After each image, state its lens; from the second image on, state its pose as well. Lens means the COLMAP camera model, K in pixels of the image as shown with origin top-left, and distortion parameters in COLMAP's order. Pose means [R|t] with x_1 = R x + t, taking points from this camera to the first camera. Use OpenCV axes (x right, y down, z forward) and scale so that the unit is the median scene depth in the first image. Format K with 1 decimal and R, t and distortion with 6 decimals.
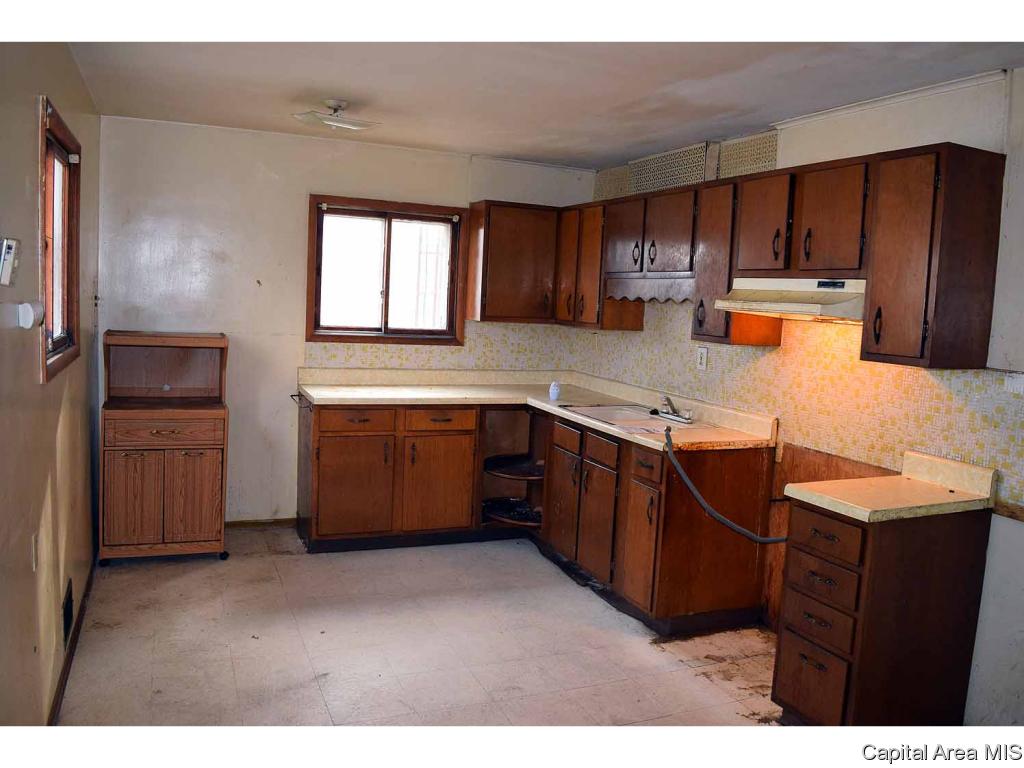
lens RADIAL K [[808.5, 0, 517.0], [0, 808.5, 375.0], [0, 0, 1]] dist [-0.090201, 0.015751]
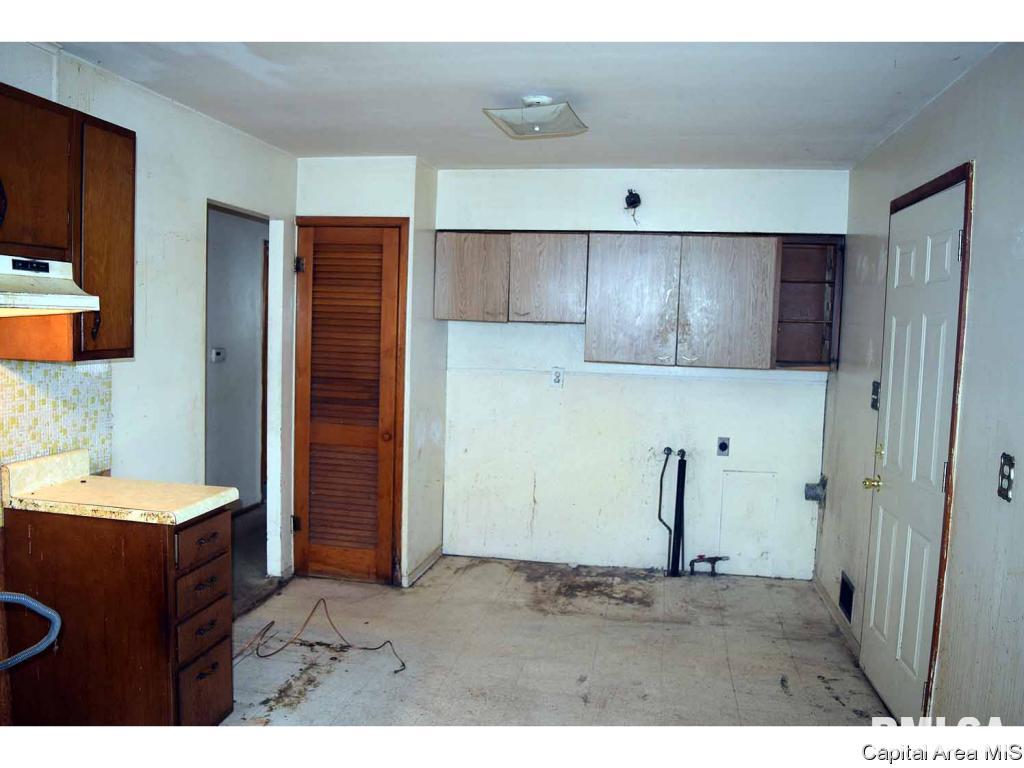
lens RADIAL K [[808.5, 0, 512.8], [0, 808.5, 386.1], [0, 0, 1]] dist [-0.090201, 0.015751]
pose [[-0.833089, -0.121829, 0.539555, -0.287937], [-0.023254, 0.982295, 0.185893, -0.115353], [-0.552650, 0.142319, -0.821172, 1.054622]]
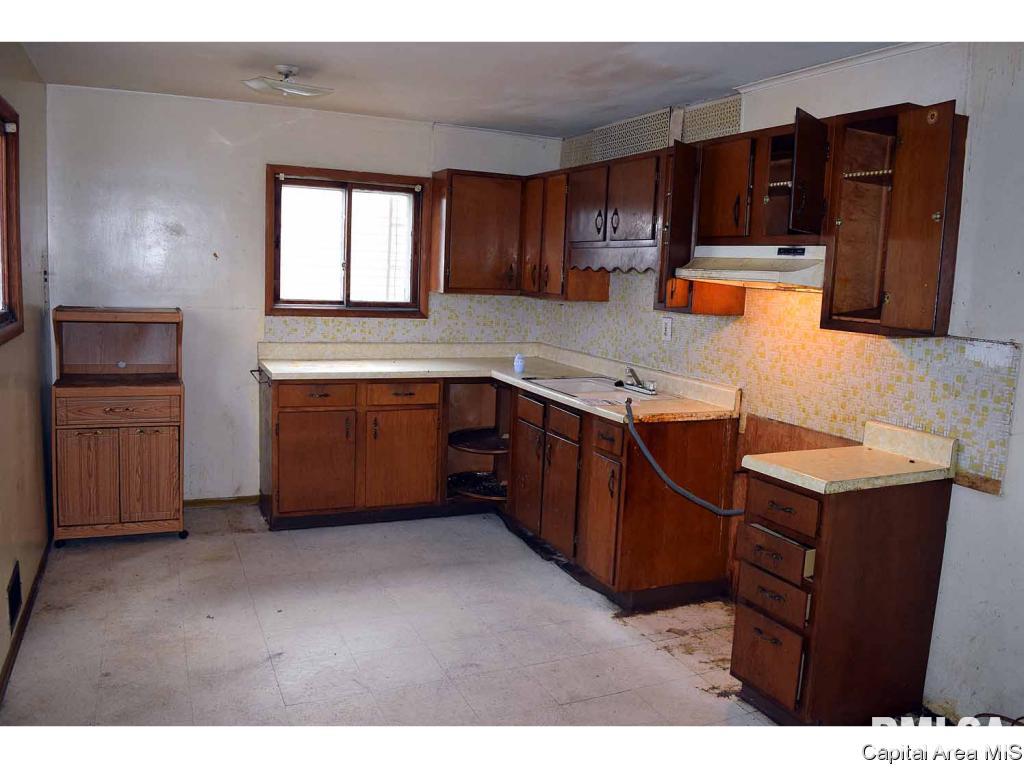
lens RADIAL K [[808.5, 0, 518.4], [0, 808.5, 377.4], [0, 0, 1]] dist [-0.090201, 0.015751]
pose [[0.999711, -0.009911, 0.021911, 0.028915], [0.009139, 0.999344, 0.035042, 0.002660], [-0.022244, -0.034832, 0.999146, 0.019511]]
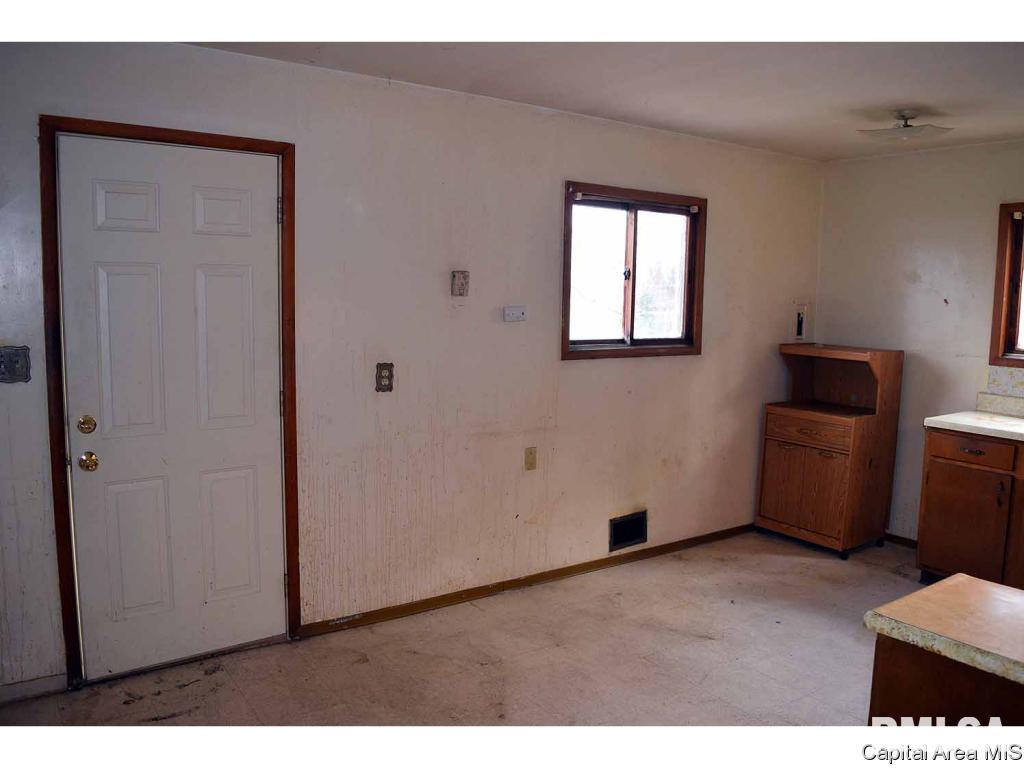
lens RADIAL K [[808.5, 0, 521.8], [0, 808.5, 386.2], [0, 0, 1]] dist [-0.090201, 0.015751]
pose [[0.208229, 0.069767, -0.975589, 0.619377], [-0.108486, 0.992946, 0.047853, -0.002923], [0.972045, 0.095873, 0.214329, 0.364376]]
